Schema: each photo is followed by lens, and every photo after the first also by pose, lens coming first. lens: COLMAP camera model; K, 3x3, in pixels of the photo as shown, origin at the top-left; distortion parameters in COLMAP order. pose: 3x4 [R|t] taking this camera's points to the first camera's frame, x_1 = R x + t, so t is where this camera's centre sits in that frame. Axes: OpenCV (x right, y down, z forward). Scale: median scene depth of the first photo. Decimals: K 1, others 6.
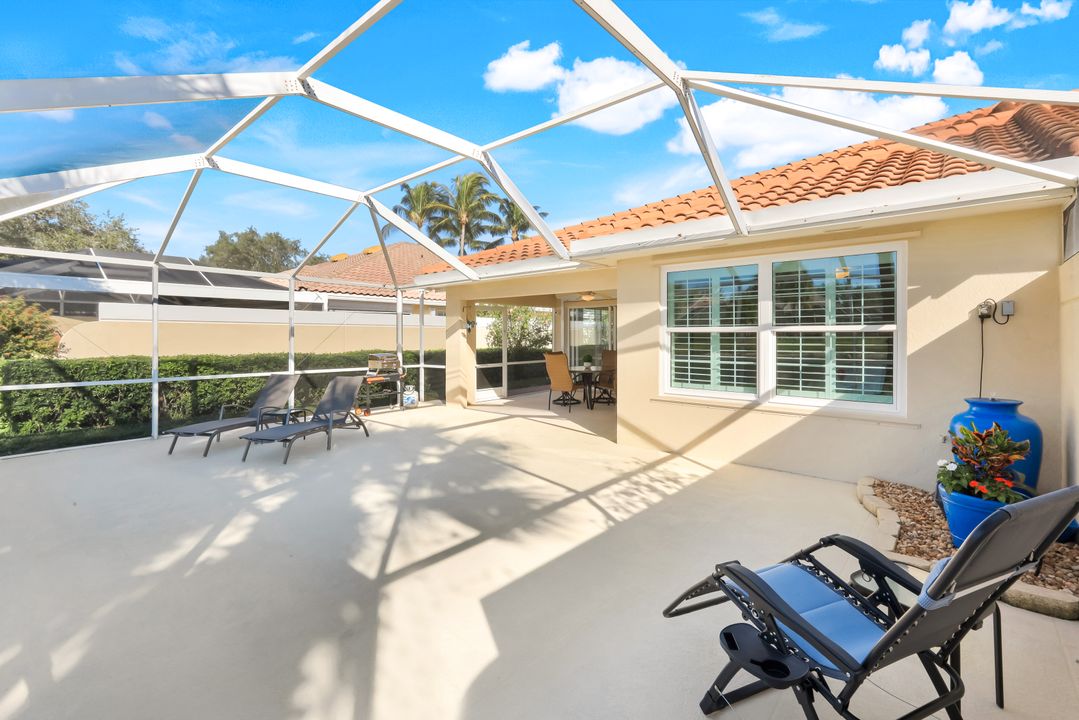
lens RADIAL K [[489.3, 0, 541.5], [0, 489.3, 340.7], [0, 0, 1]] dist [0.000785, 0.000291]
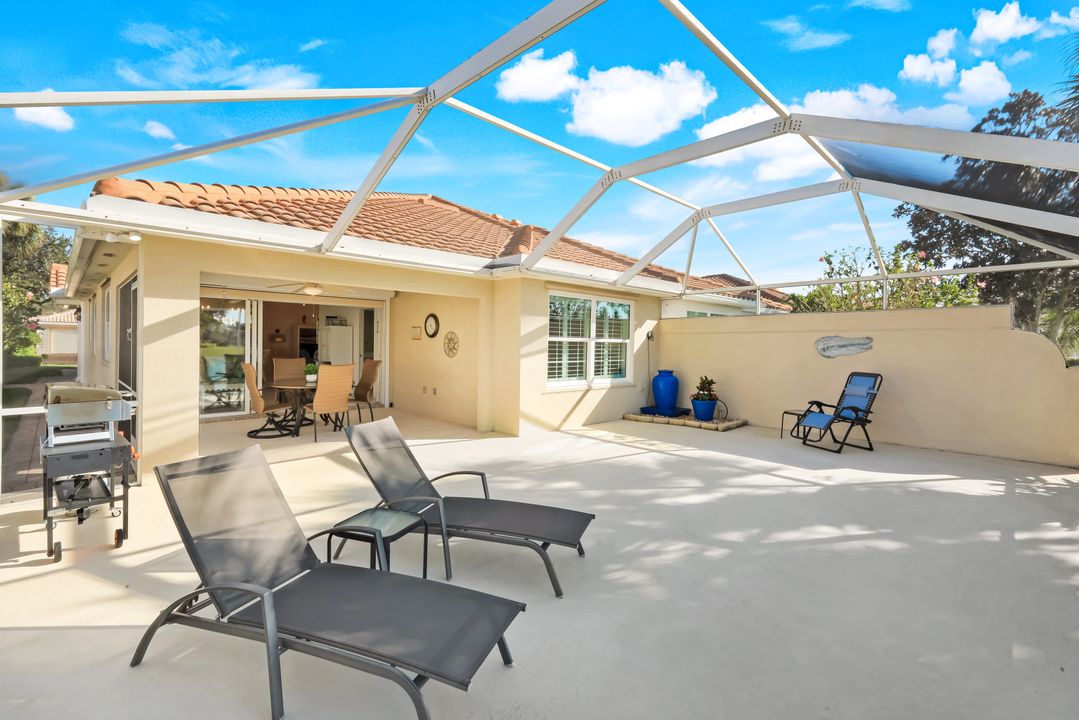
lens RADIAL K [[489.3, 0, 541.5], [0, 489.3, 340.7], [0, 0, 1]] dist [0.000785, 0.000291]
pose [[0.063326, 0.006357, 0.997973, -1.194178], [-0.006082, 0.999964, -0.005984, -0.011354], [-0.997974, -0.005691, 0.063362, 1.052823]]
